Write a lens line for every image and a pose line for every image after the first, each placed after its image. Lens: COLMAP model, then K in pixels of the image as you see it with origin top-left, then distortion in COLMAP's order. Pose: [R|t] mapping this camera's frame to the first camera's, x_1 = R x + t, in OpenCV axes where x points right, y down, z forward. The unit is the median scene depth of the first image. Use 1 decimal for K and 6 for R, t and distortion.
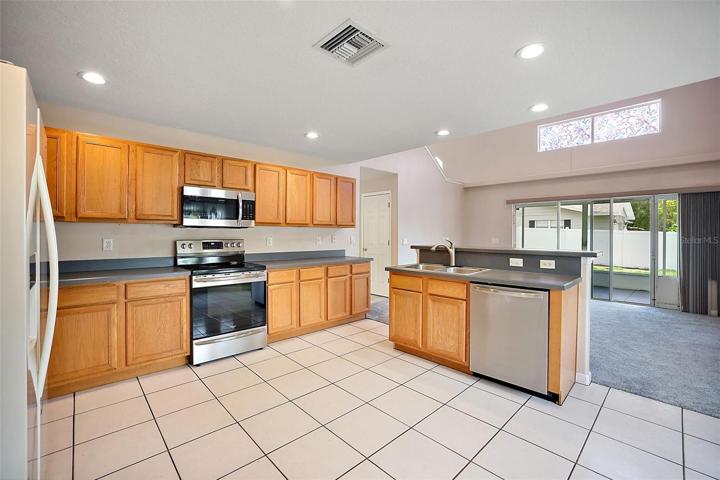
lens RADIAL K [[315.5, 0, 360.0], [0, 315.5, 240.0], [0, 0, 1]] dist [-0.018684, 0.000079]
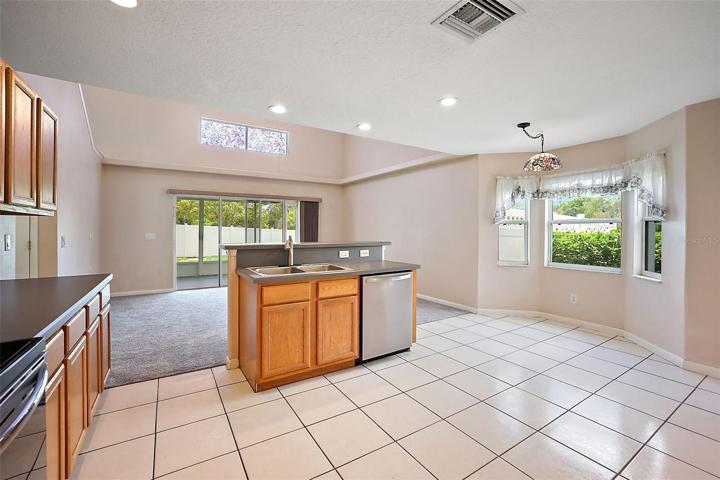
lens RADIAL K [[316.0, 0, 354.6], [0, 316.0, 229.8], [0, 0, 1]] dist [-0.018726, 0.000176]
pose [[0.193254, -0.004564, 0.981138, -0.529830], [0.016414, 0.999864, 0.001418, -0.015453], [-0.981011, 0.015831, 0.193303, 0.639439]]
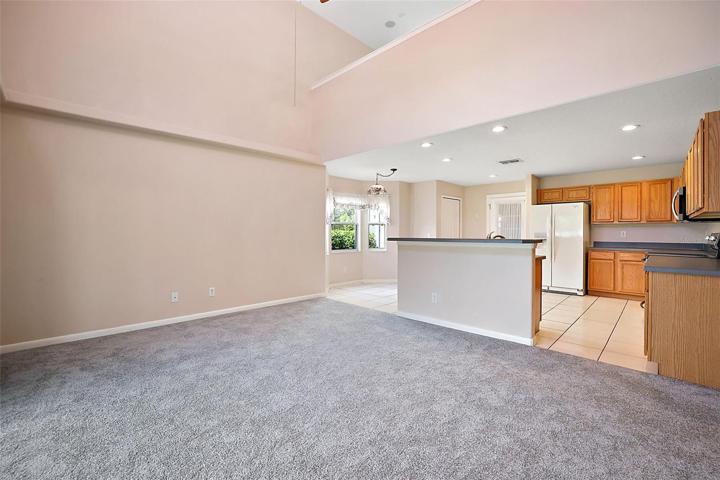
lens RADIAL K [[310.0, 0, 364.7], [0, 310.0, 233.9], [0, 0, 1]] dist [-0.000740, 0.000006]
pose [[-0.998801, -0.007994, -0.048288, 0.755527], [-0.009144, 0.999679, 0.023628, -0.013519], [0.048084, 0.024042, -0.998554, 2.018781]]
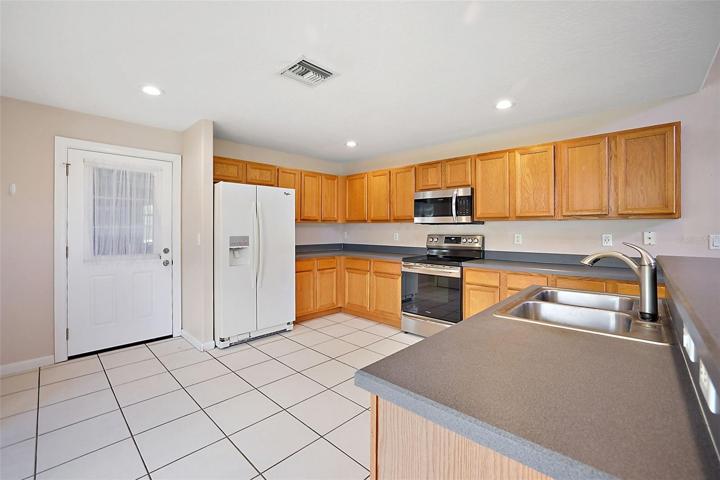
lens RADIAL K [[307.8, 0, 360.6], [0, 307.8, 229.8], [0, 0, 1]] dist [-0.026037, 0.000227]
pose [[0.048536, -0.003261, -0.998816, 0.615331], [-0.017519, 0.999838, -0.004116, -0.009269], [0.998668, 0.017698, 0.048471, 0.636696]]
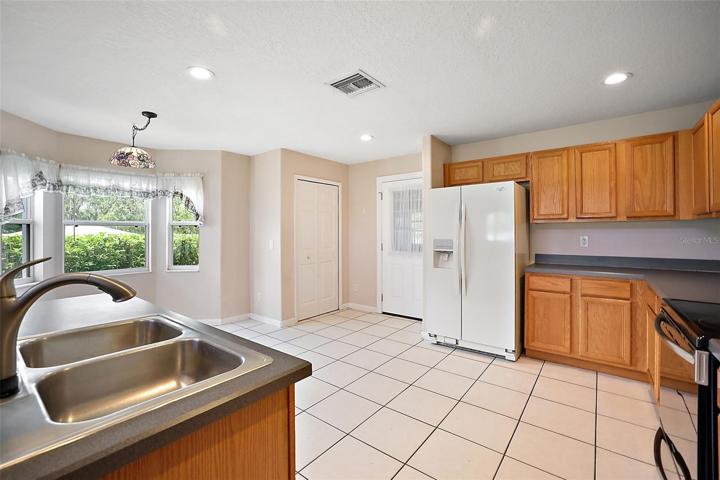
lens RADIAL K [[316.0, 0, 354.6], [0, 316.0, 229.8], [0, 0, 1]] dist [-0.018726, 0.000176]
pose [[-0.989735, -0.003607, -0.142870, 0.085363], [-0.004884, 0.999951, 0.008586, -0.024039], [0.142832, 0.009195, -0.989704, 1.233961]]
